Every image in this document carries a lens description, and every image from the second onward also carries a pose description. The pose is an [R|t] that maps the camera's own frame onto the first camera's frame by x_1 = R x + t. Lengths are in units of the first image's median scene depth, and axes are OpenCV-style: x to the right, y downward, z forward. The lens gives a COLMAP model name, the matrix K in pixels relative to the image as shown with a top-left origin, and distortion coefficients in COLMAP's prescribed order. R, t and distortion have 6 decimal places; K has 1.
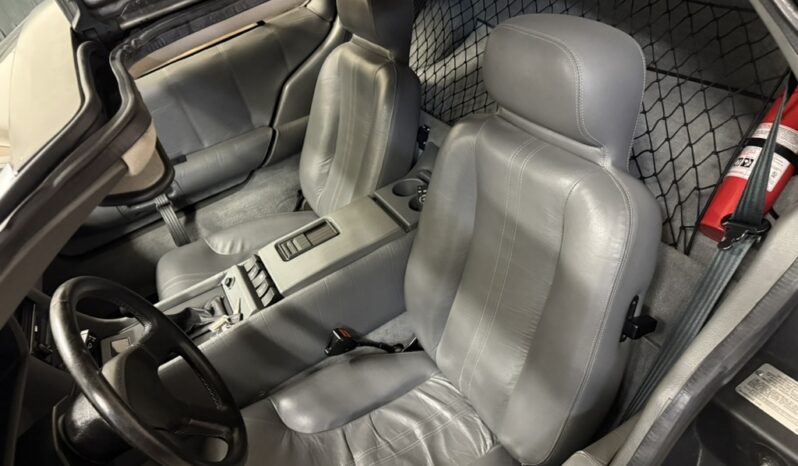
lens RADIAL K [[557.6, 0, 400.1], [0, 557.6, 239.9], [0, 0, 1]] dist [0.044521, -0.072267]
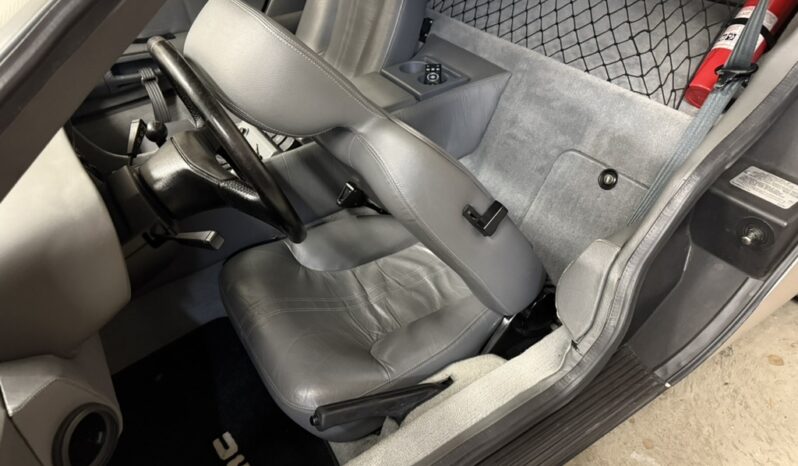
lens RADIAL K [[557.6, 0, 400.1], [0, 557.6, 239.9], [0, 0, 1]] dist [0.044521, -0.072267]
pose [[0.986256, 0.069692, 0.149806, -0.173536], [-0.074217, 0.996933, 0.024827, 0.242387], [-0.147616, -0.035604, 0.988404, -0.072474]]
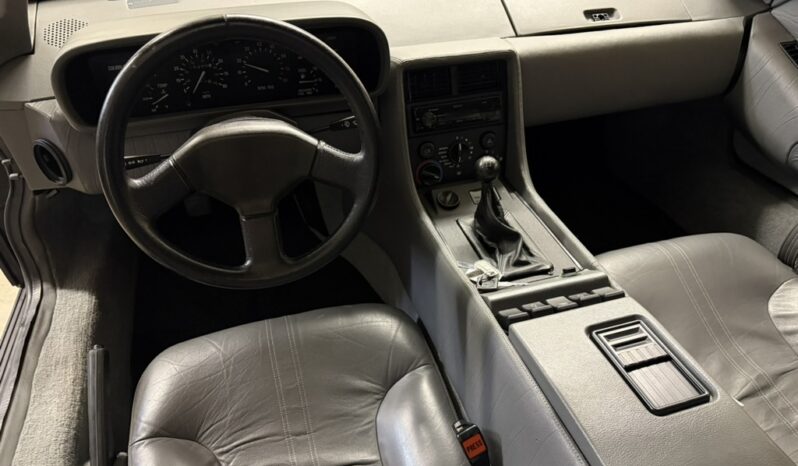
lens RADIAL K [[557.6, 0, 400.1], [0, 557.6, 239.9], [0, 0, 1]] dist [0.044521, -0.072267]
pose [[-0.181198, 0.751193, -0.634726, 0.135072], [-0.553206, 0.455759, 0.697314, -0.316168], [0.813099, 0.477486, 0.332982, 0.637015]]
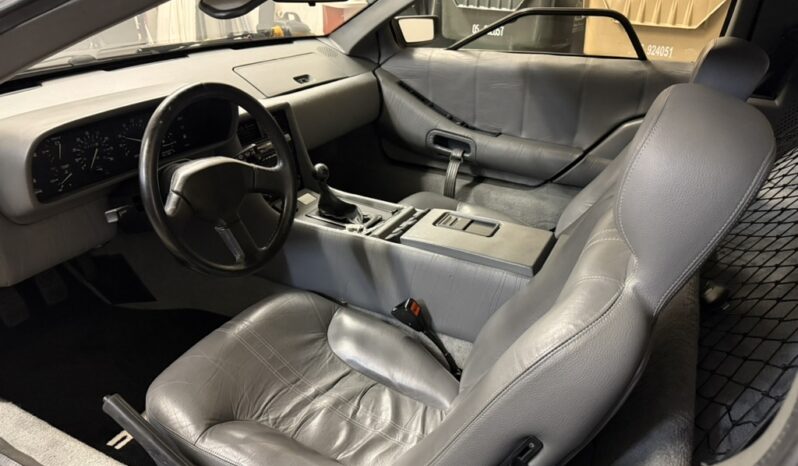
lens RADIAL K [[557.6, 0, 400.1], [0, 557.6, 239.9], [0, 0, 1]] dist [0.044521, -0.072267]
pose [[0.548300, 0.576096, -0.606202, 0.430870], [-0.620955, 0.765999, 0.166313, -0.078329], [0.560162, 0.285235, 0.777727, 0.170649]]
